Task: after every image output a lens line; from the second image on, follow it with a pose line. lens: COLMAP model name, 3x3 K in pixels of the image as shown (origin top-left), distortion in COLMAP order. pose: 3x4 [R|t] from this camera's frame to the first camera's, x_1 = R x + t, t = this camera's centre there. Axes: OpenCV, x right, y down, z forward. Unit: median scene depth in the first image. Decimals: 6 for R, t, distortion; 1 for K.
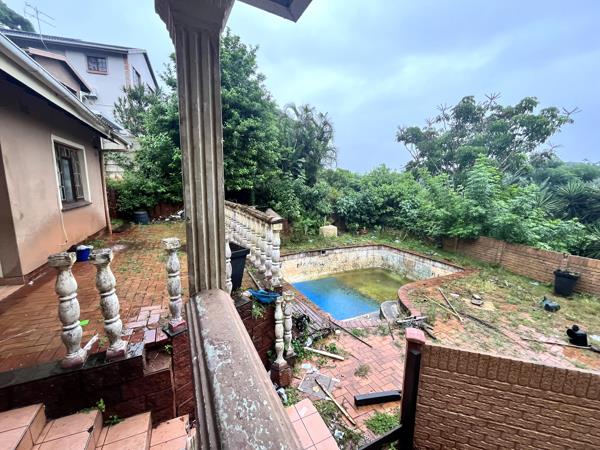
lens RADIAL K [[244.6, 0, 299.6], [0, 244.6, 224.5], [0, 0, 1]] dist [0.000591, -0.000072]
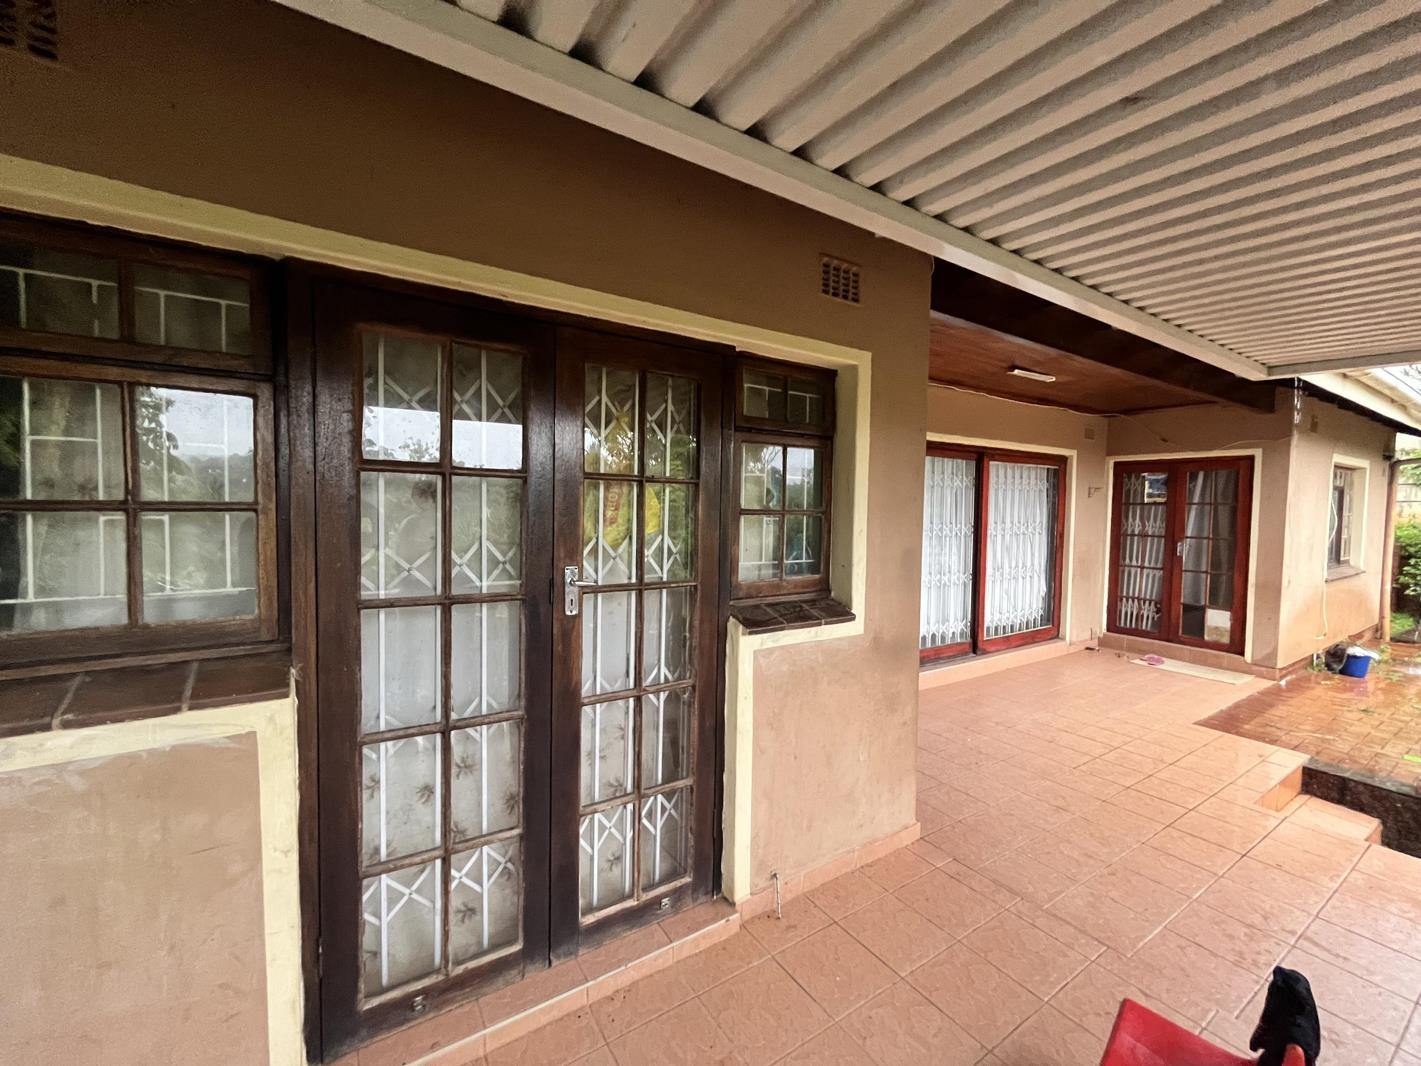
lens RADIAL K [[579.2, 0, 709.7], [0, 579.2, 532.0], [0, 0, 1]] dist [0.000591, -0.000072]
pose [[0.116590, 0.028808, -0.992762, 0.188839], [-0.169422, 0.985505, 0.008701, 0.056869], [0.978623, 0.167181, 0.119781, -0.533453]]
